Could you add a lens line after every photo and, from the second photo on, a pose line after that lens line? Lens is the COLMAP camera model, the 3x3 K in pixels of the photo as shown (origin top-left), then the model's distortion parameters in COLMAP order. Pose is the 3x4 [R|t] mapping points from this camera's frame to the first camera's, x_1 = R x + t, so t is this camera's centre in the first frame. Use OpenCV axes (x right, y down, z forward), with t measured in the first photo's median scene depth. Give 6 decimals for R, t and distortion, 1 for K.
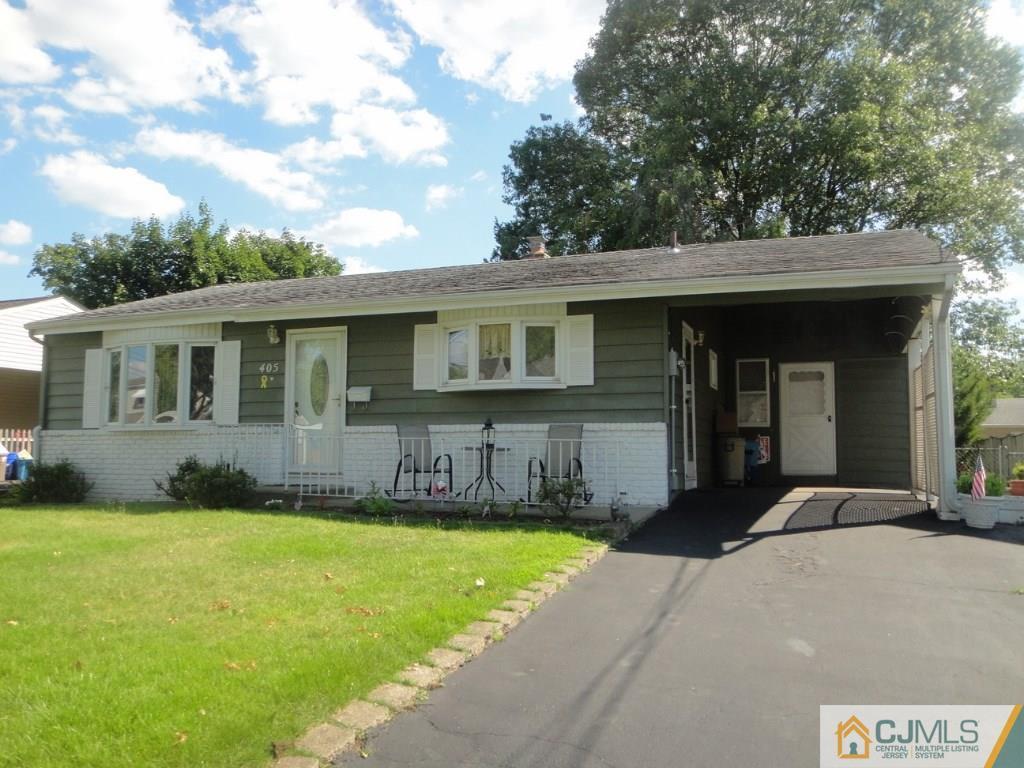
lens RADIAL K [[878.8, 0, 512.1], [0, 878.8, 384.4], [0, 0, 1]] dist [0.006537, 0.000984]
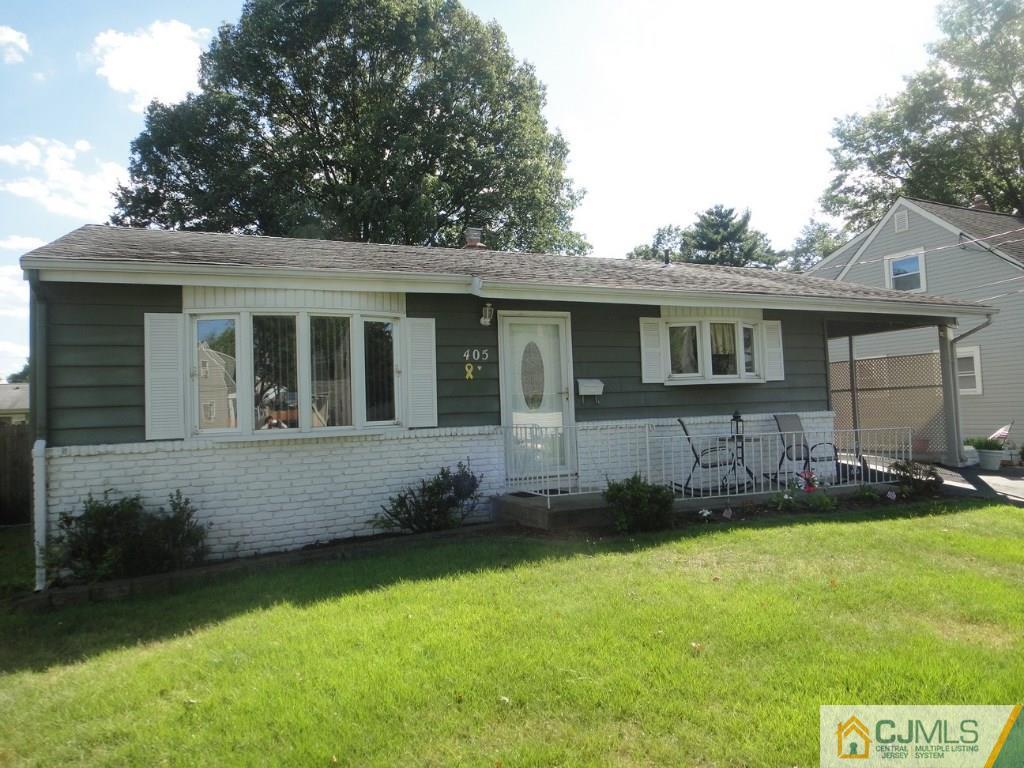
lens RADIAL K [[736.8, 0, 512.0], [0, 736.8, 384.9], [0, 0, 1]] dist [-0.002338, 0.002101]
pose [[0.677097, 0.003177, 0.735887, -0.779504], [-0.015446, 0.999832, 0.009895, 0.002224], [-0.735732, -0.018066, 0.677032, 0.520128]]
